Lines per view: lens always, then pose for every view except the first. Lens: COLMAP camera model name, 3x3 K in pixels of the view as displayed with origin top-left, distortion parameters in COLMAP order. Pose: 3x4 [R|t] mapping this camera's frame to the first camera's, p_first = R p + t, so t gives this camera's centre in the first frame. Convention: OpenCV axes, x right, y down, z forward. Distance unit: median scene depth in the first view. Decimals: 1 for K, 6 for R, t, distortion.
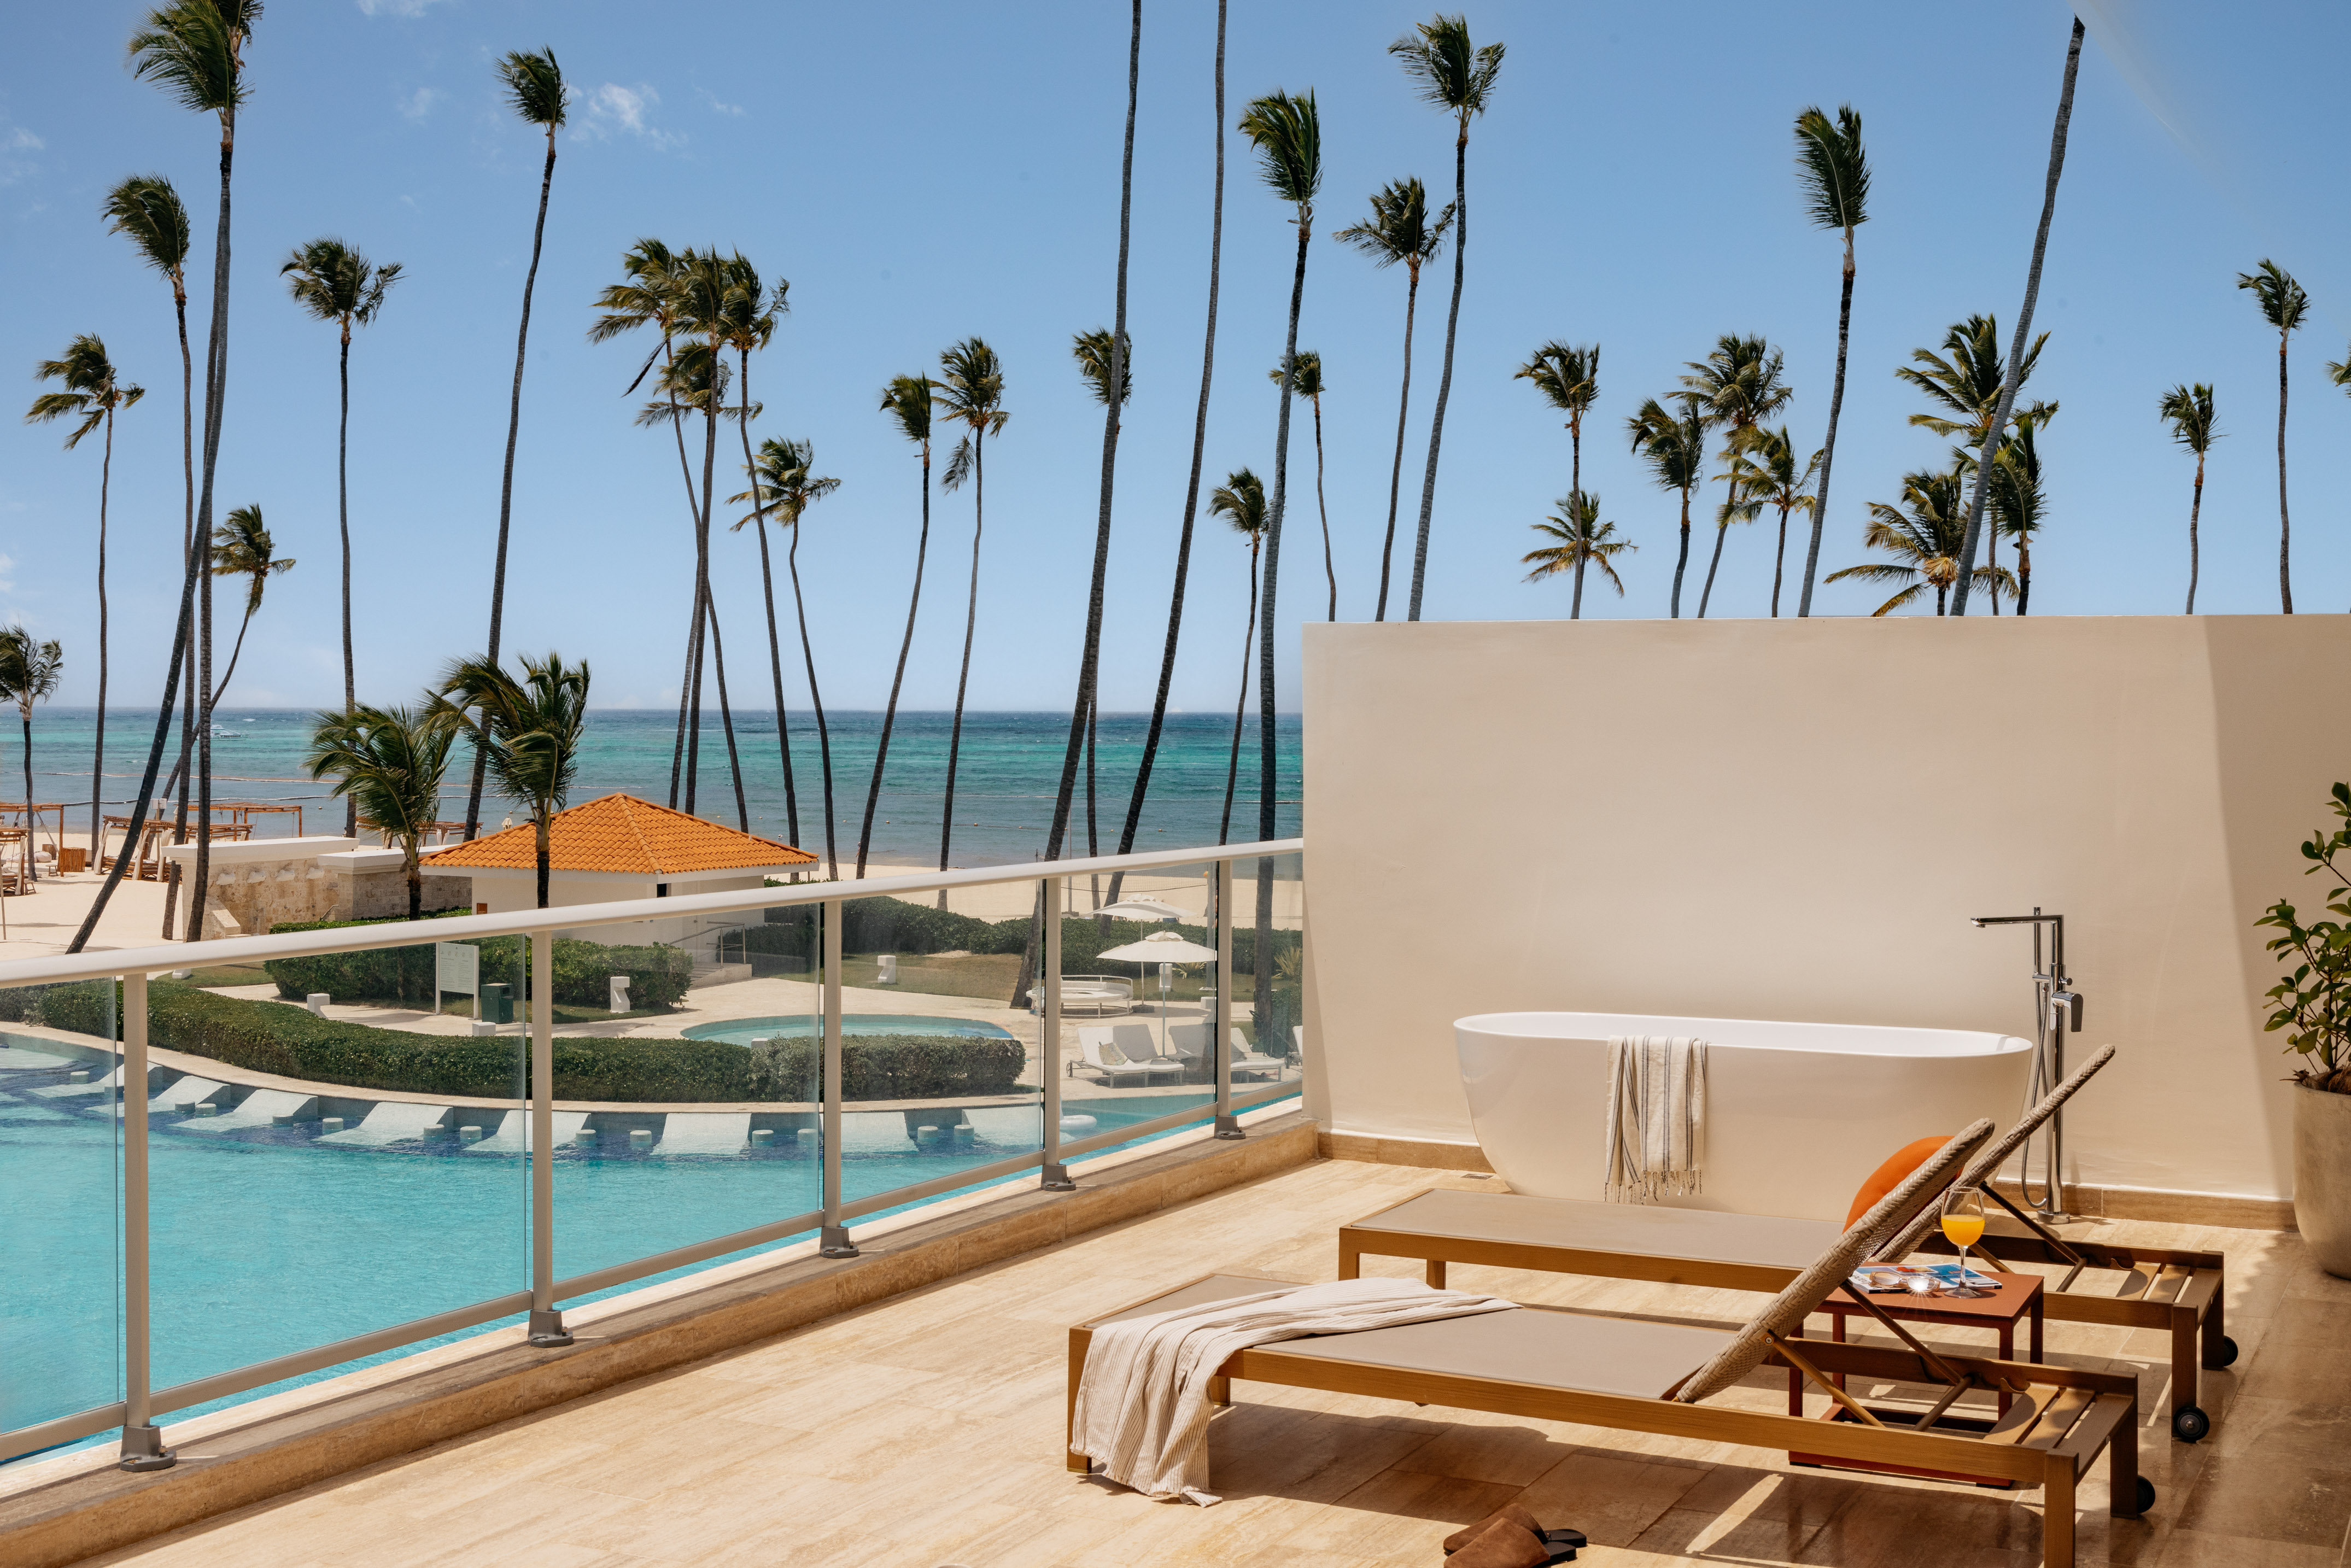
lens RADIAL K [[2762.4, 0, 1174.2], [0, 2762.4, 766.3], [0, 0, 1]] dist [-0.010623, 0.000000]
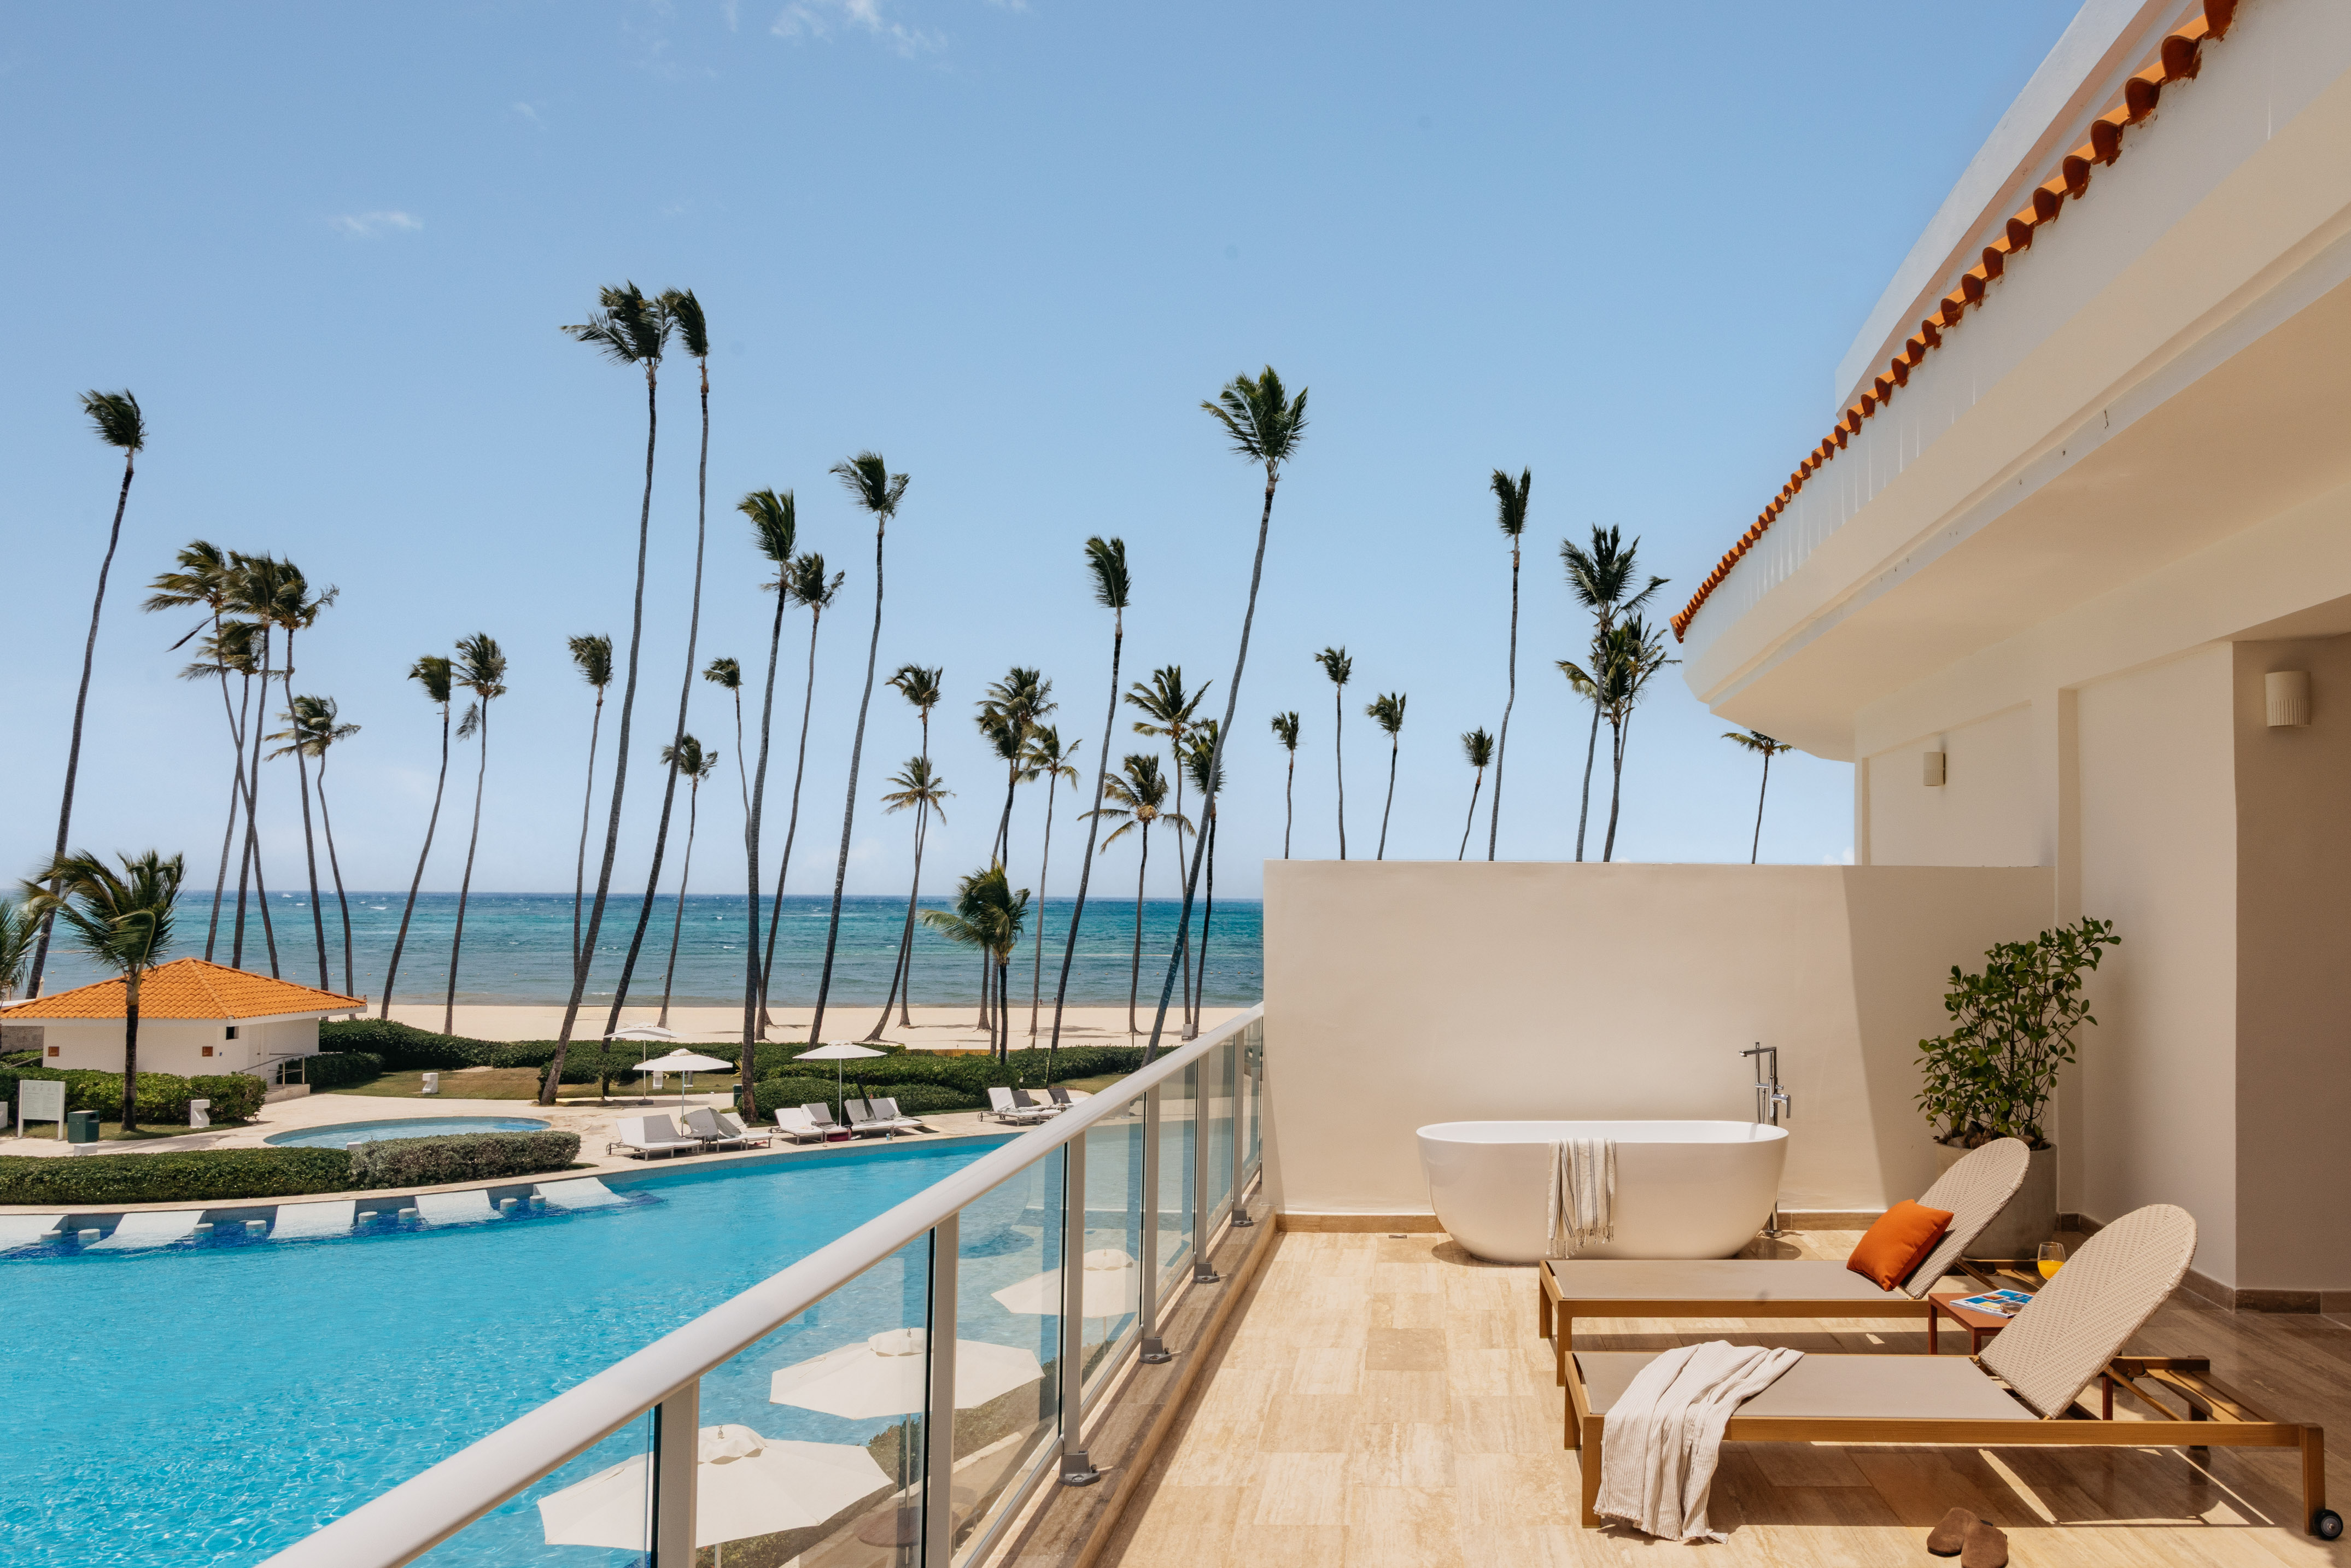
lens RADIAL K [[1620.7, 0, 1177.0], [0, 1620.7, 805.1], [0, 0, 1]] dist [-0.005700, 0.011891]
pose [[0.886525, 0.025676, 0.461968, -0.155523], [0.005569, 0.997795, -0.066144, -0.009647], [-0.462647, 0.061211, 0.884427, 0.107460]]
